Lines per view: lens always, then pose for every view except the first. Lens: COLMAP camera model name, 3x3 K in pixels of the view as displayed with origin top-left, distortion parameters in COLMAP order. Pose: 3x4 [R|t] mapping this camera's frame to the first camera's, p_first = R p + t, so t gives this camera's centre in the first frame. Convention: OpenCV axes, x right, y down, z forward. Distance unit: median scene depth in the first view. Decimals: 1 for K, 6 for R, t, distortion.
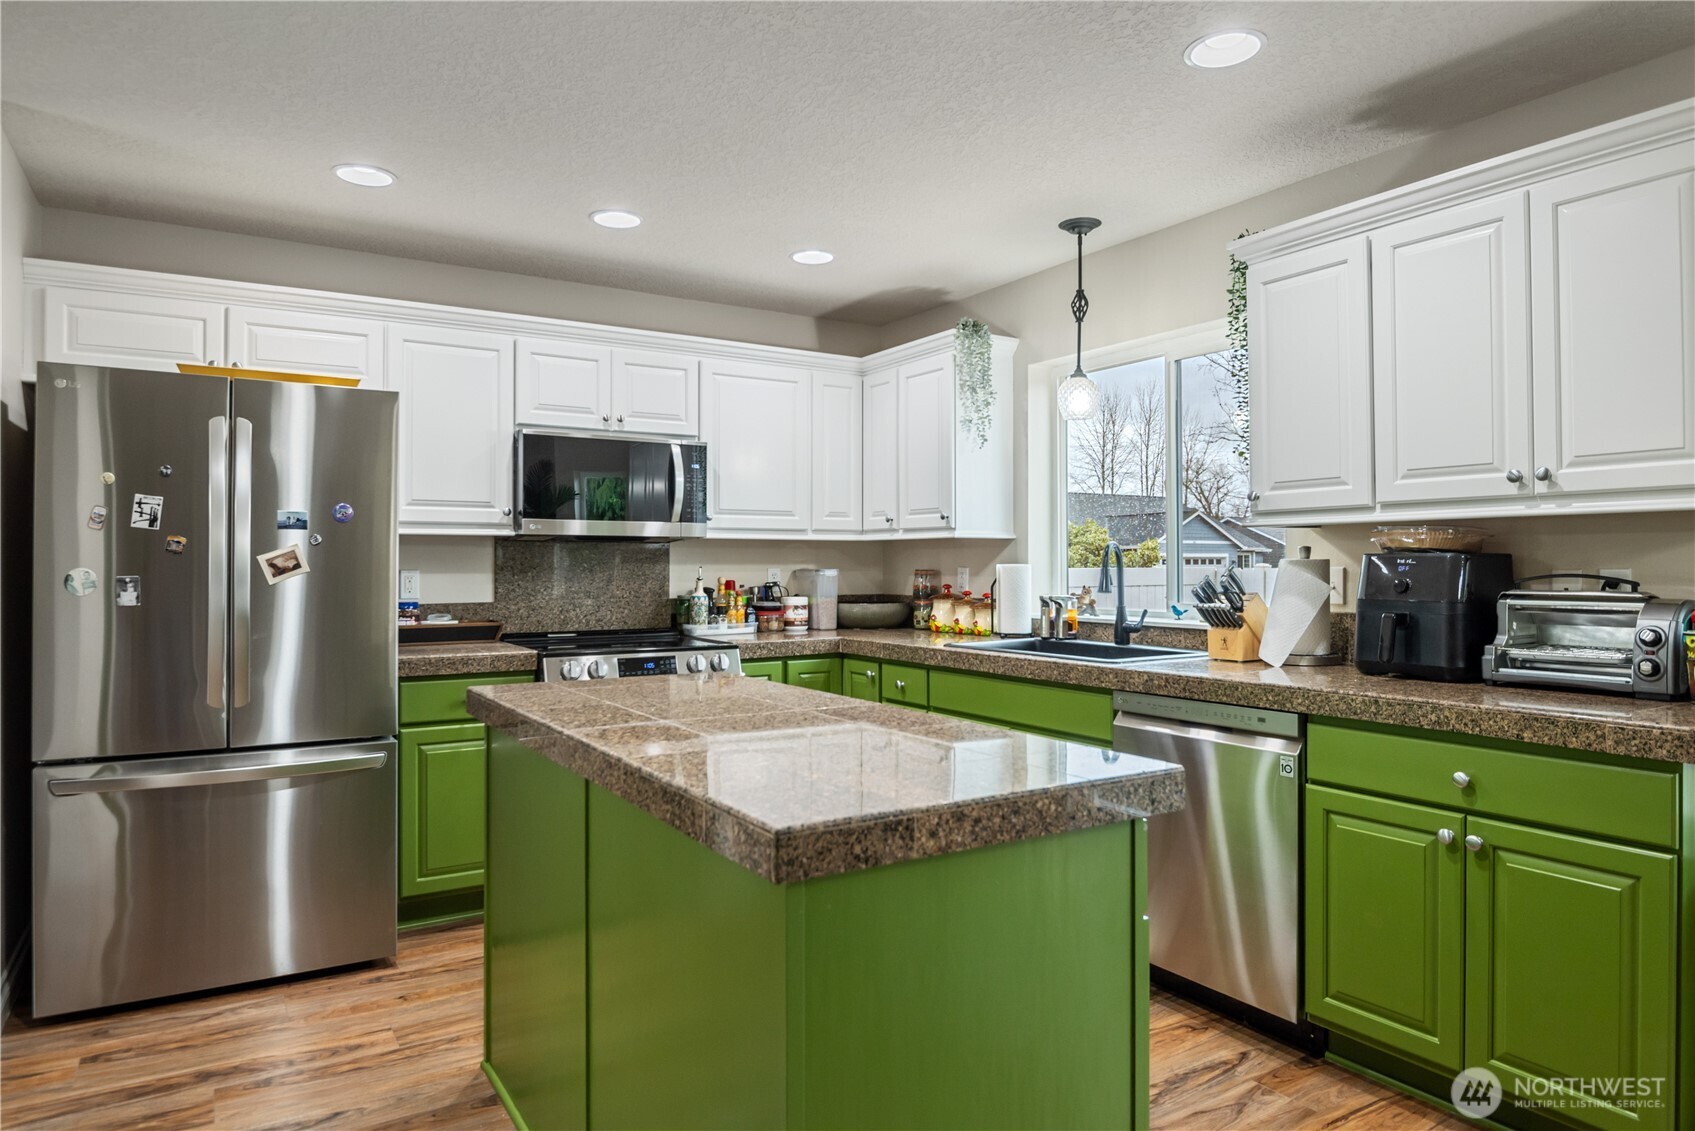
lens RADIAL K [[1025.8, 0, 847.0], [0, 1025.8, 555.1], [0, 0, 1]] dist [0.001301, -0.002187]
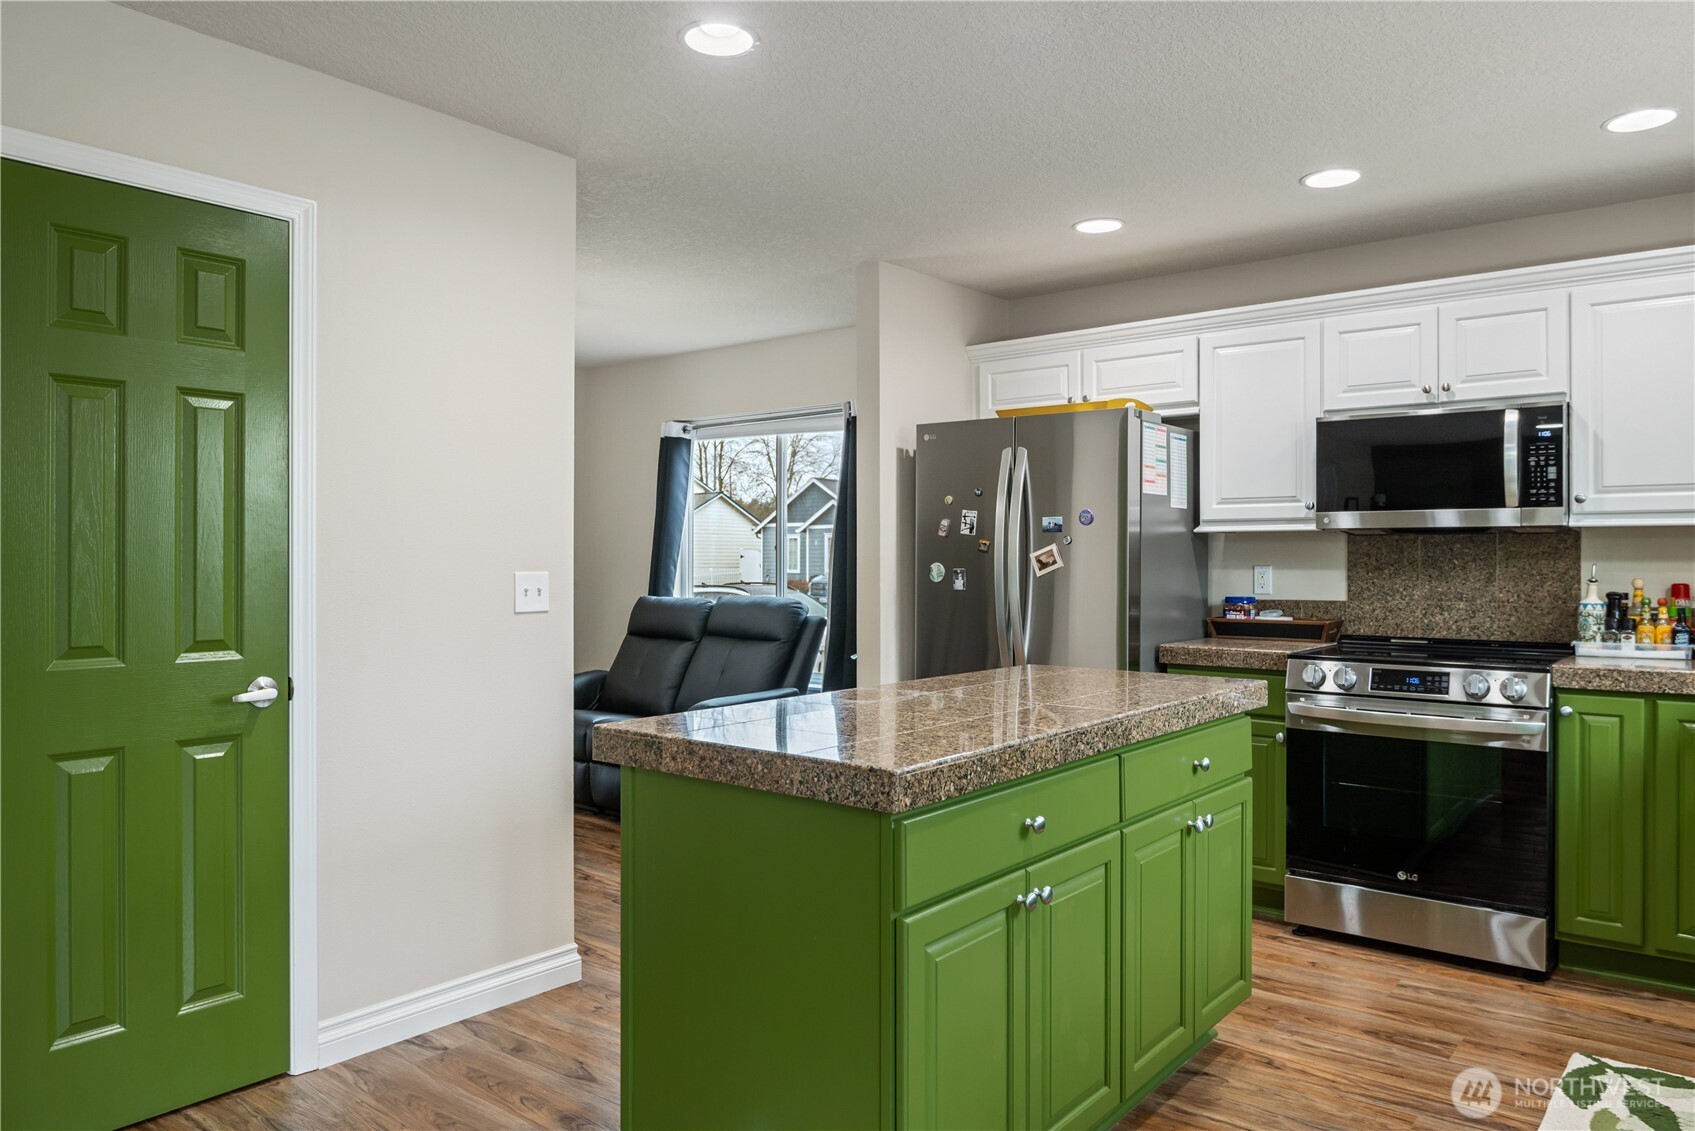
lens RADIAL K [[1167.5, 0, 844.4], [0, 1167.5, 558.5], [0, 0, 1]] dist [-0.009467, 0.001602]
pose [[0.328003, 0.001717, -0.944675, 0.542504], [0.007648, 0.999961, 0.004473, -0.001114], [0.944646, -0.008692, 0.327977, 0.231620]]
